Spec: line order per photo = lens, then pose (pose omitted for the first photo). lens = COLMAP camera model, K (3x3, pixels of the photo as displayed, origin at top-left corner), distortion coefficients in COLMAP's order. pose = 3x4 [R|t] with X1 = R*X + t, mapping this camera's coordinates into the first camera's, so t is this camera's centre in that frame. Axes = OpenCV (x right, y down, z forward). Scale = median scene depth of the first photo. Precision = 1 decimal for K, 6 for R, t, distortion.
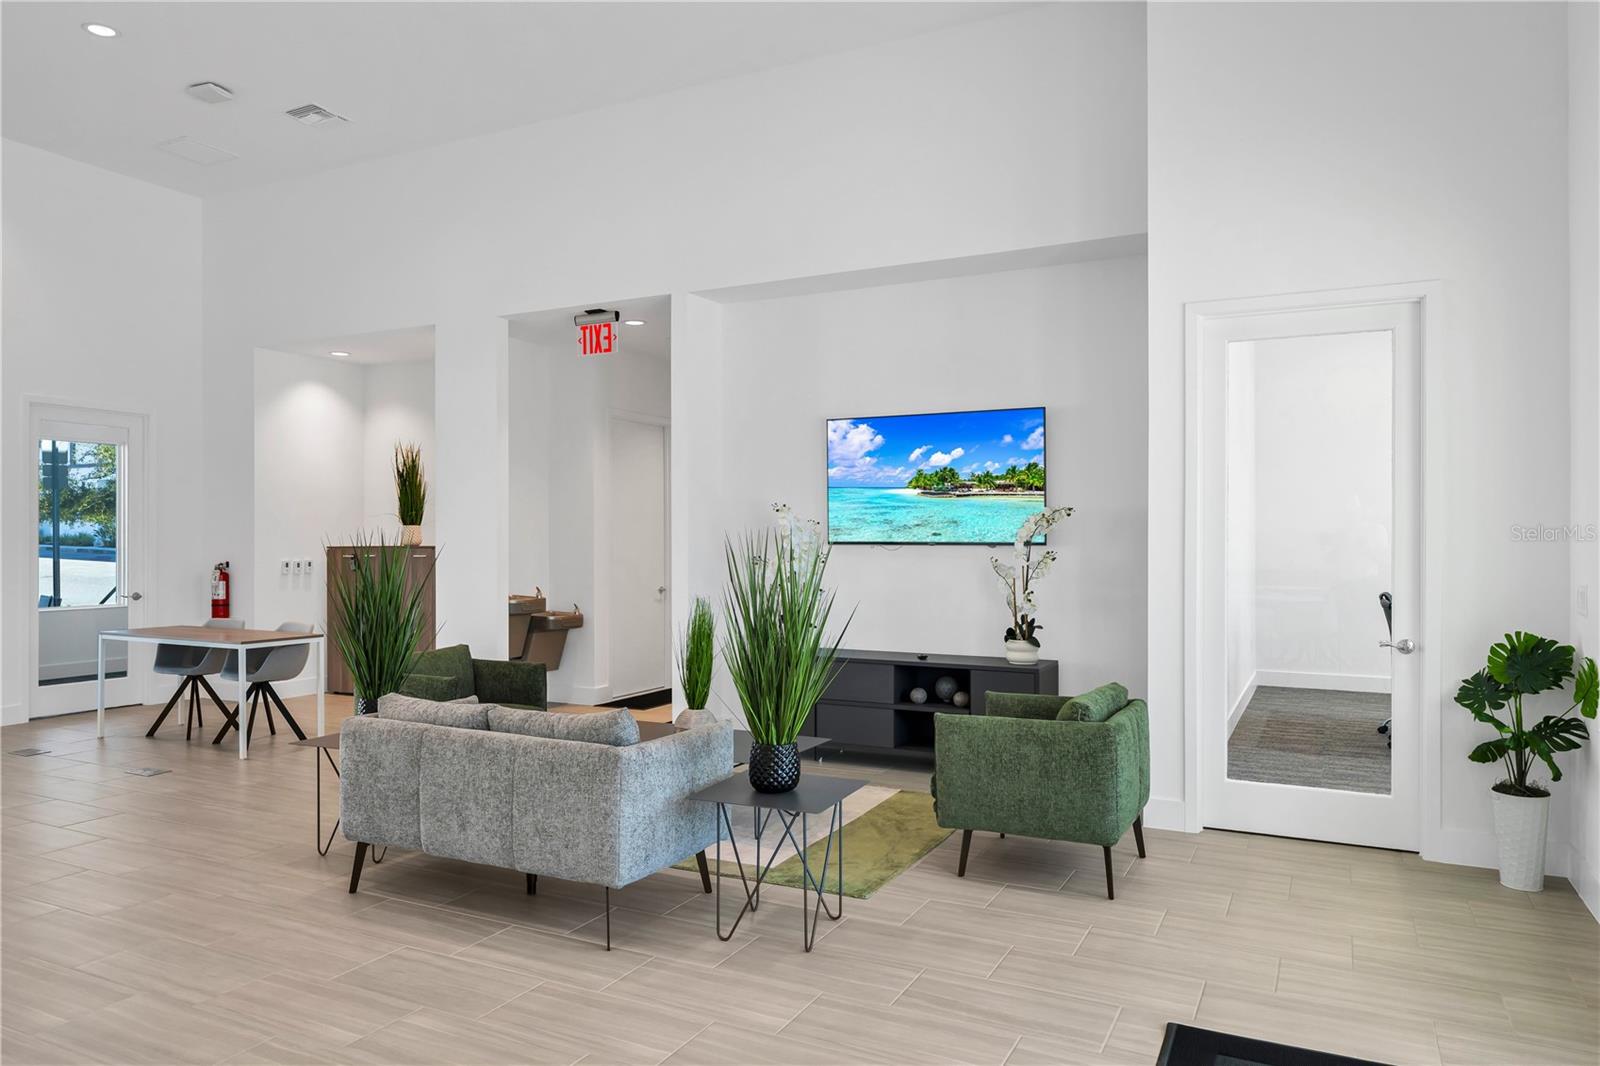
lens RADIAL K [[1032.4, 0, 800.0], [0, 1032.4, 533.0], [0, 0, 1]] dist [0.001613, 0.003684]
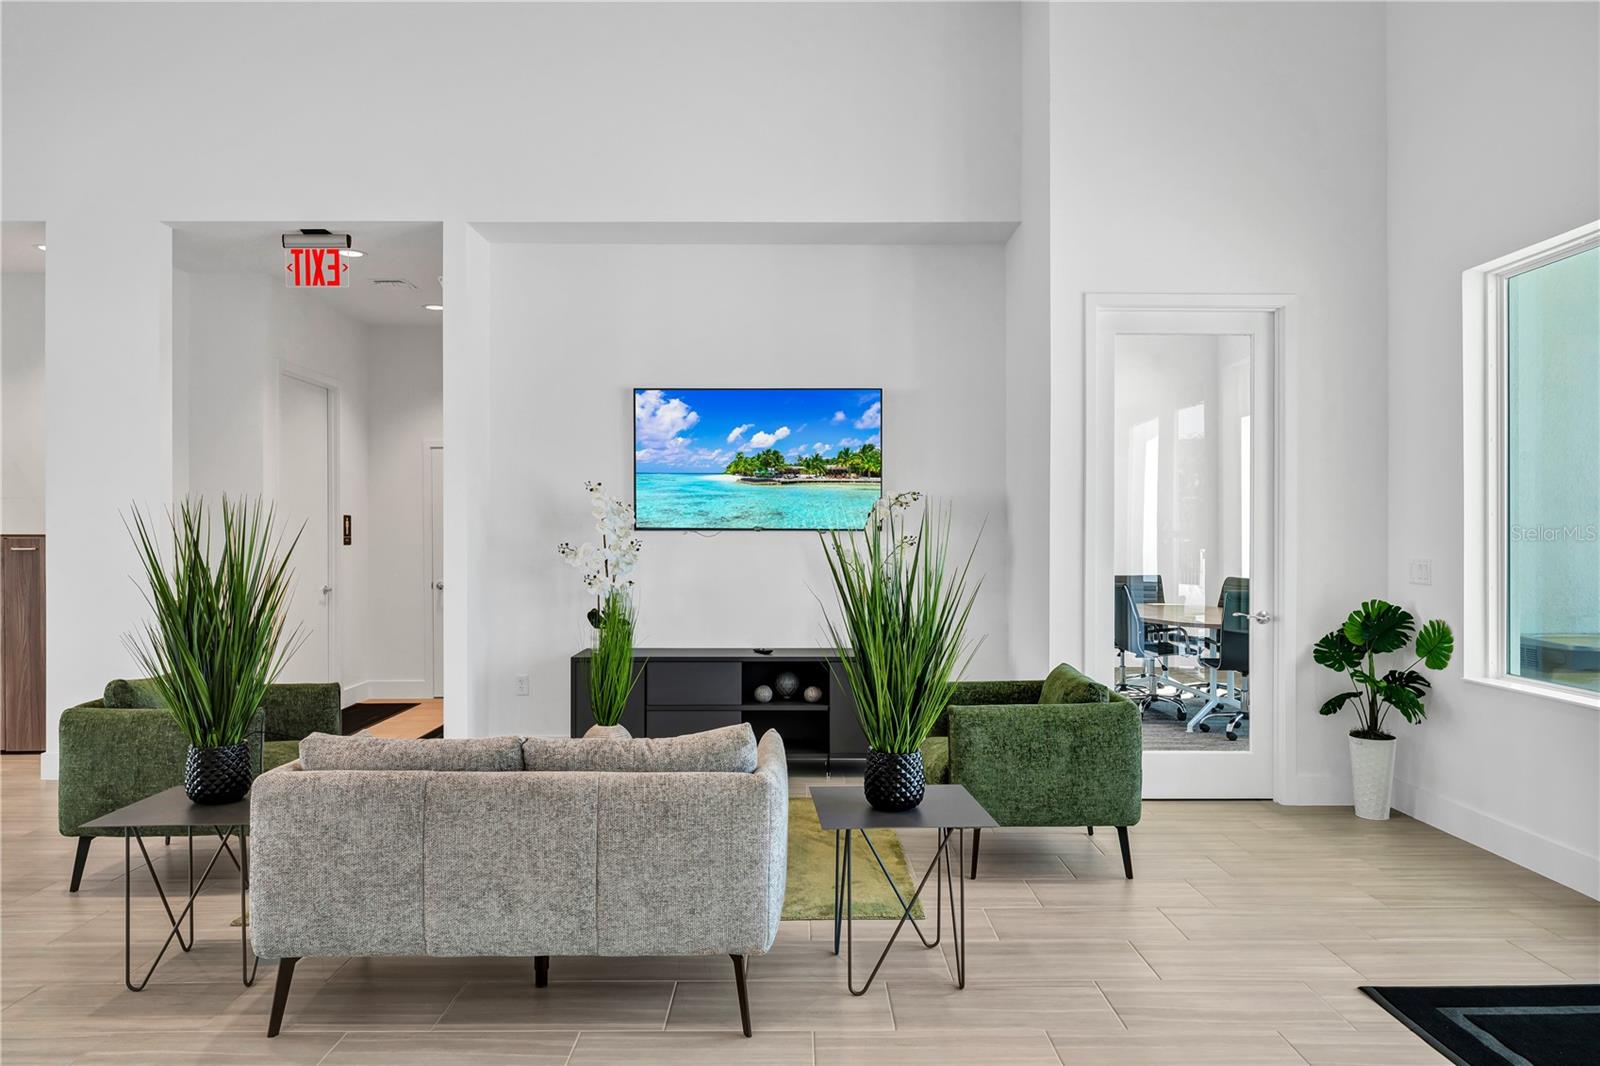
lens RADIAL K [[1048.1, 0, 766.4], [0, 1048.1, 530.7], [0, 0, 1]] dist [0.000859, 0.000833]
pose [[0.891591, 0.004285, 0.452821, -0.315011], [-0.003500, 0.999991, -0.002571, 0.015248], [-0.452828, 0.000708, 0.891598, 0.172606]]
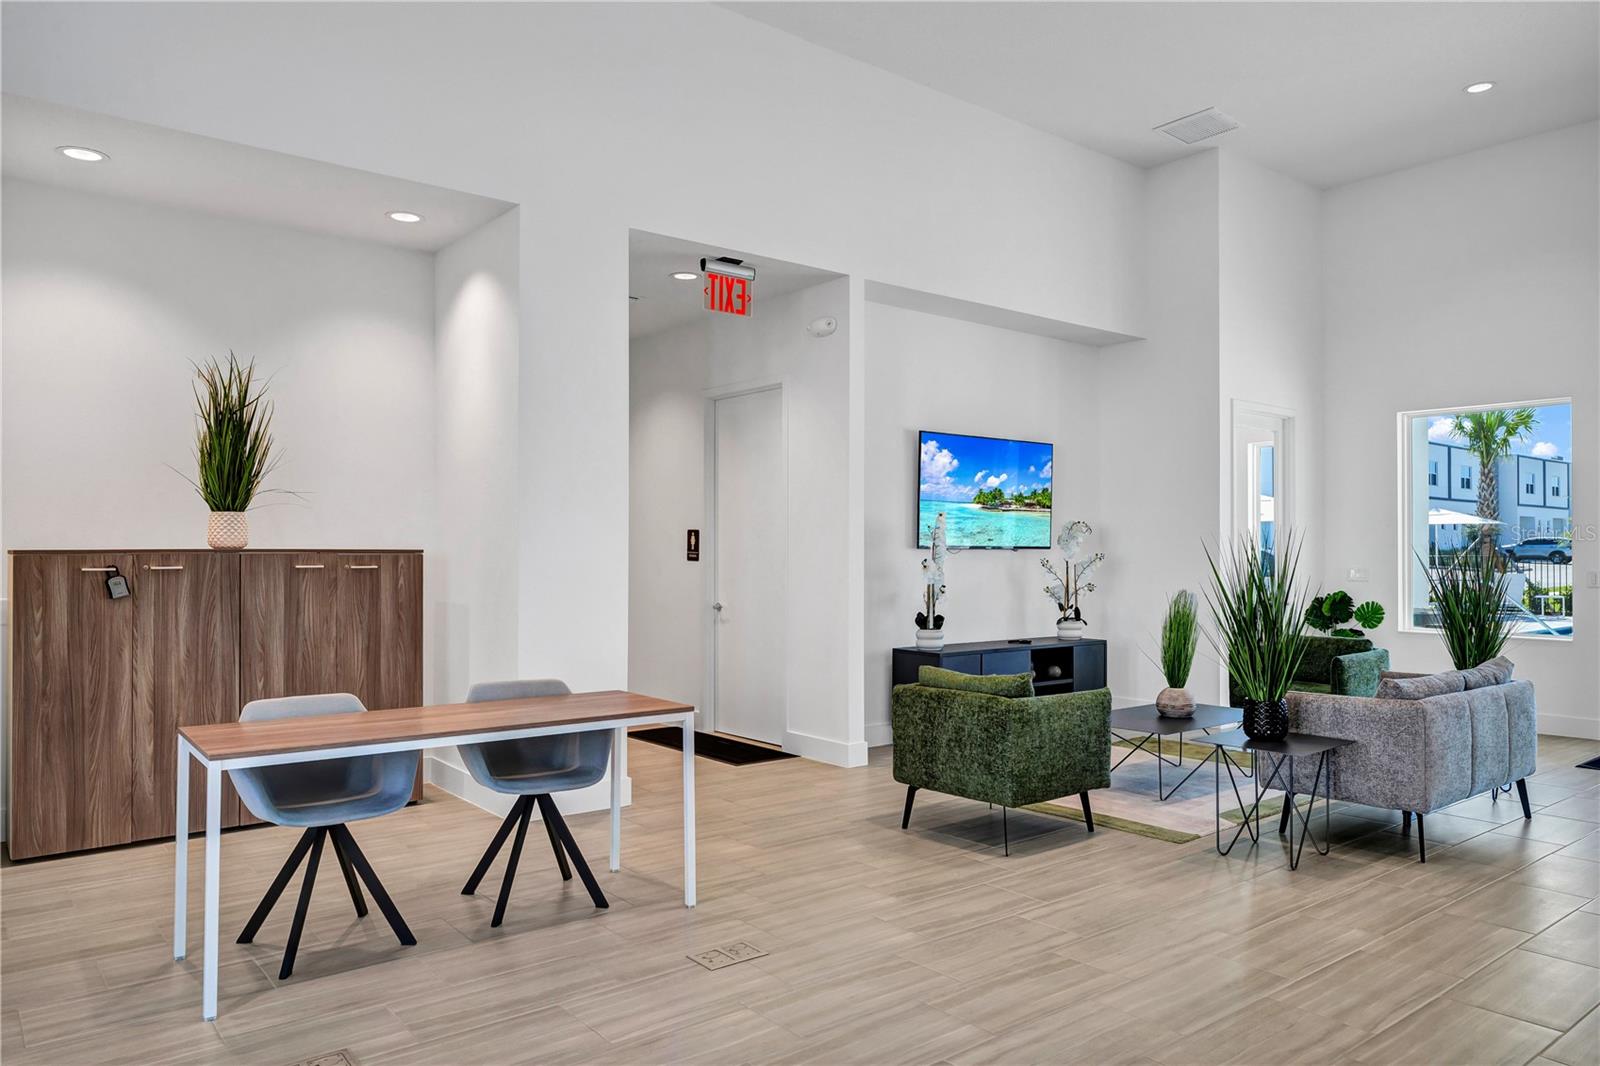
lens RADIAL K [[1032.4, 0, 800.0], [0, 1032.4, 533.0], [0, 0, 1]] dist [0.001613, 0.003684]
pose [[0.415307, 0.025094, 0.909335, -1.136191], [-0.005996, 0.999673, -0.024849, 0.024387], [-0.909662, 0.004867, 0.415321, 0.765565]]
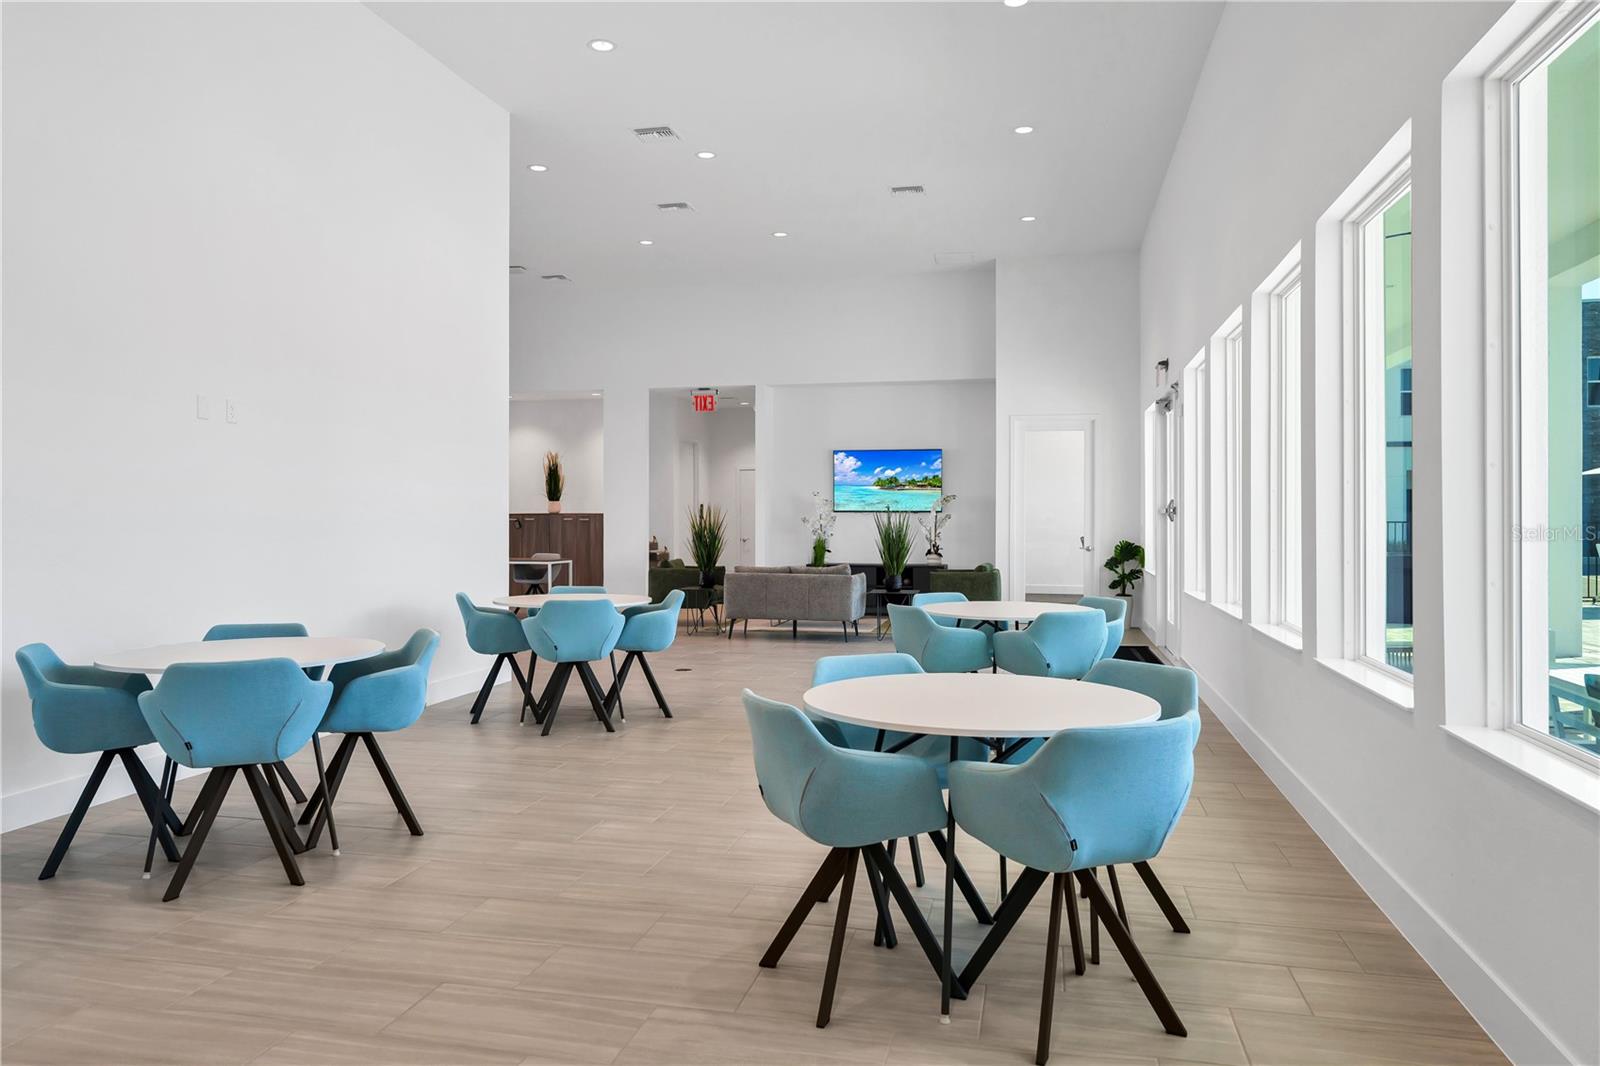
lens RADIAL K [[1048.1, 0, 766.4], [0, 1048.1, 530.7], [0, 0, 1]] dist [0.000859, 0.000833]
pose [[0.973414, 0.003150, 0.229031, -0.656965], [-0.006283, 0.999896, 0.012953, 0.024774], [-0.228967, -0.014047, 0.973333, -1.124093]]
